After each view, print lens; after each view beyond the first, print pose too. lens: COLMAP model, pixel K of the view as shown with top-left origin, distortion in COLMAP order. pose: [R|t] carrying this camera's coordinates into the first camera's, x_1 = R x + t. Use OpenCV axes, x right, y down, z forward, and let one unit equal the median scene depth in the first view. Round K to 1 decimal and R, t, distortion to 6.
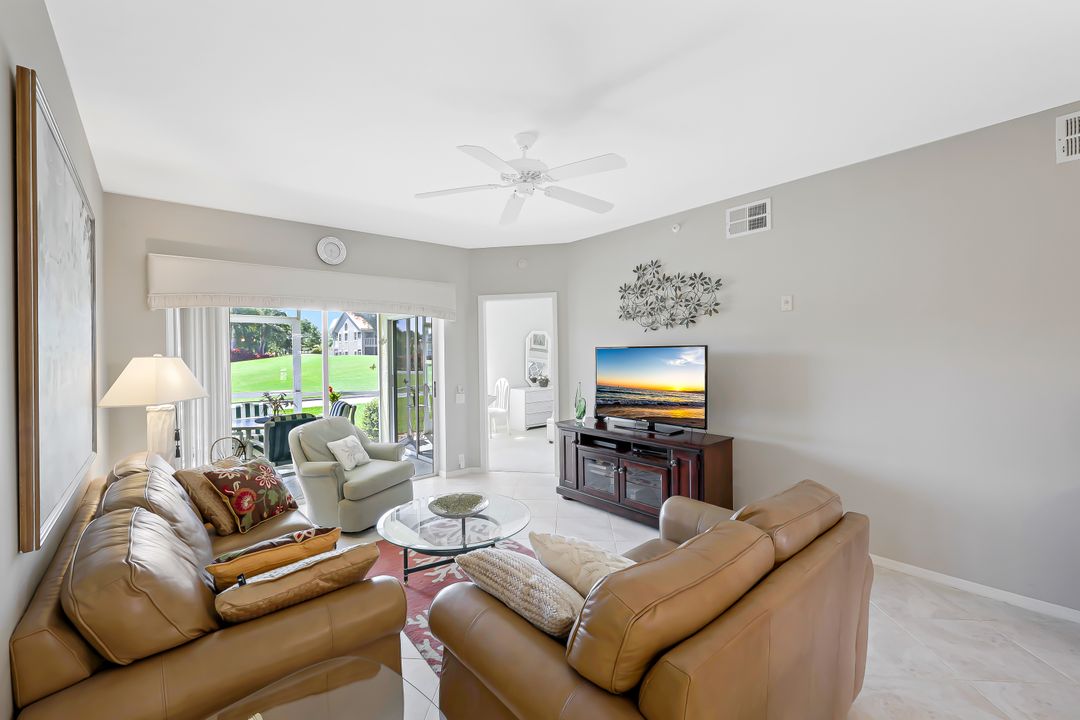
lens RADIAL K [[447.0, 0, 530.7], [0, 447.0, 359.5], [0, 0, 1]] dist [0.001336, 0.001745]
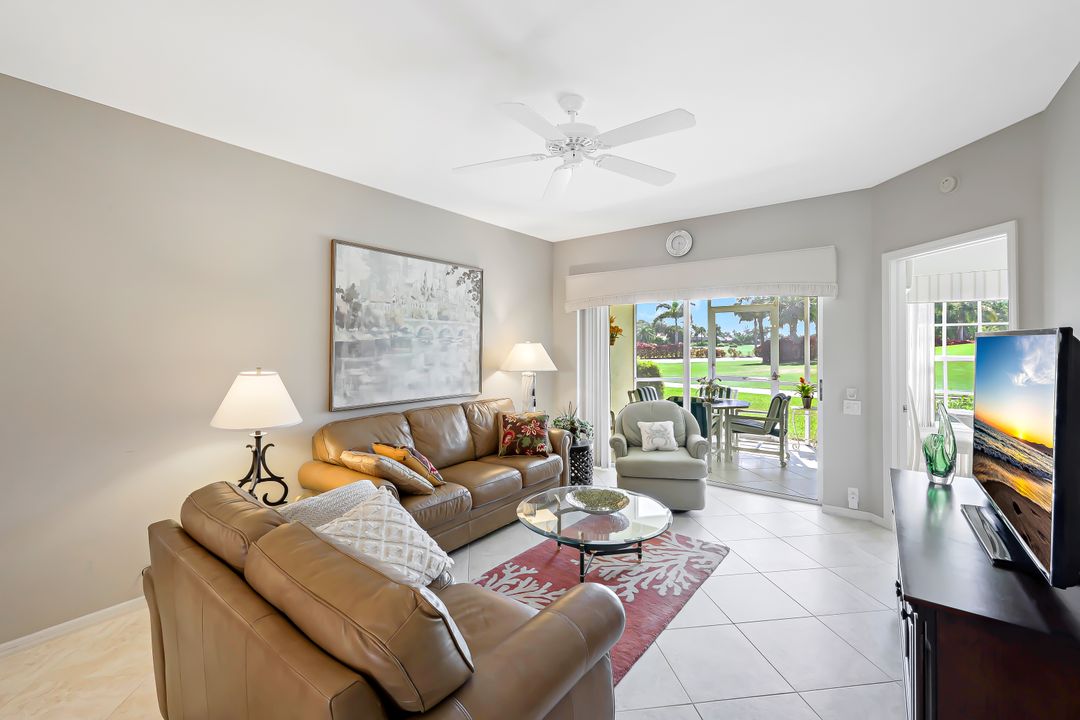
lens RADIAL K [[447.0, 0, 529.9], [0, 447.0, 342.9], [0, 0, 1]] dist [0.001336, 0.001745]
pose [[0.205876, 0.013241, -0.978488, 0.553185], [-0.014975, 0.999834, 0.010379, -0.016285], [0.978463, 0.012516, 0.206040, 0.481852]]
